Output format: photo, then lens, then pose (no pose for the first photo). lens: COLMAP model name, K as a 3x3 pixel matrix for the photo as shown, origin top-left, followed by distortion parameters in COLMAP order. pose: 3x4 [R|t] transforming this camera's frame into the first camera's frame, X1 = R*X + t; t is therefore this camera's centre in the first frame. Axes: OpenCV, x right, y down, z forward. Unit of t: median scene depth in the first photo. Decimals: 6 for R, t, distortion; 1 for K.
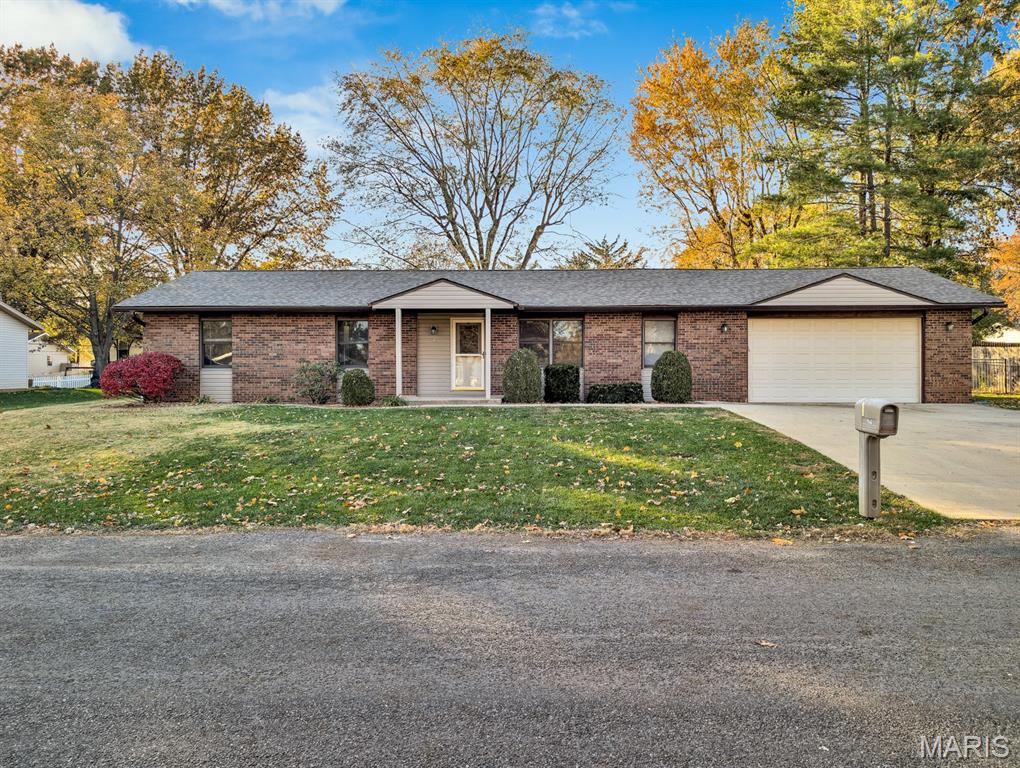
lens RADIAL K [[707.8, 0, 527.8], [0, 707.8, 385.3], [0, 0, 1]] dist [0.132683, -0.000406]
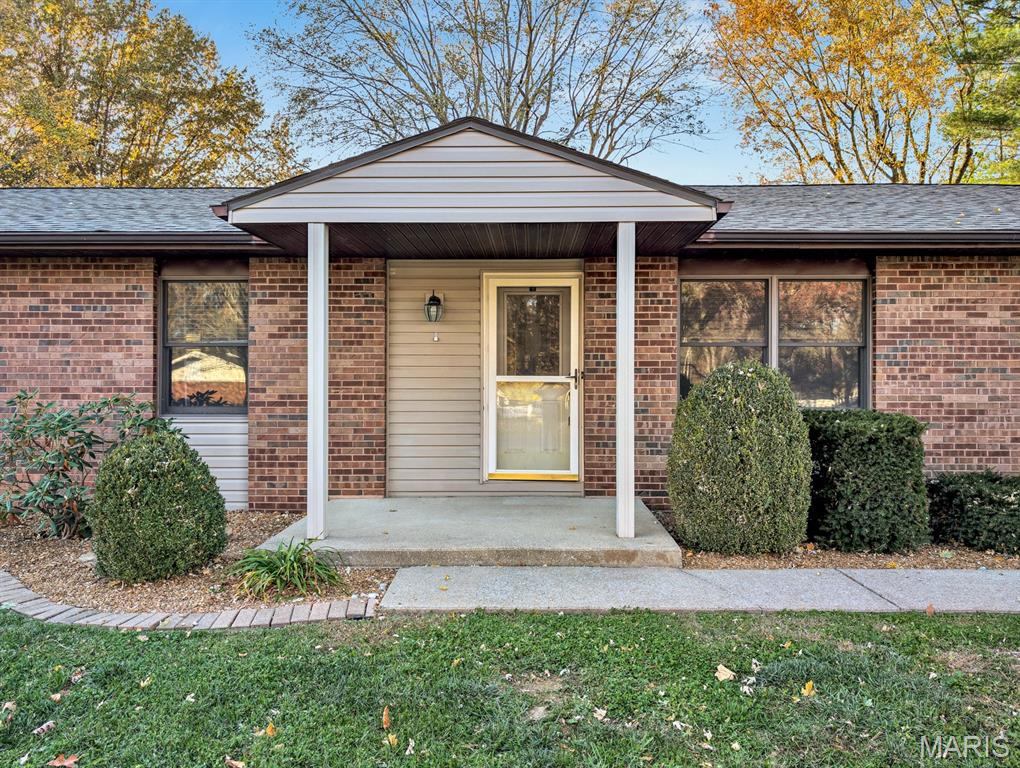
lens RADIAL K [[717.2, 0, 510.0], [0, 717.2, 384.0], [0, 0, 1]] dist [0.044528, -0.001900]
pose [[0.999948, 0.004200, -0.009253, -0.092006], [-0.004342, 0.999872, -0.015376, -0.034938], [0.009187, 0.015415, 0.999839, 0.648205]]
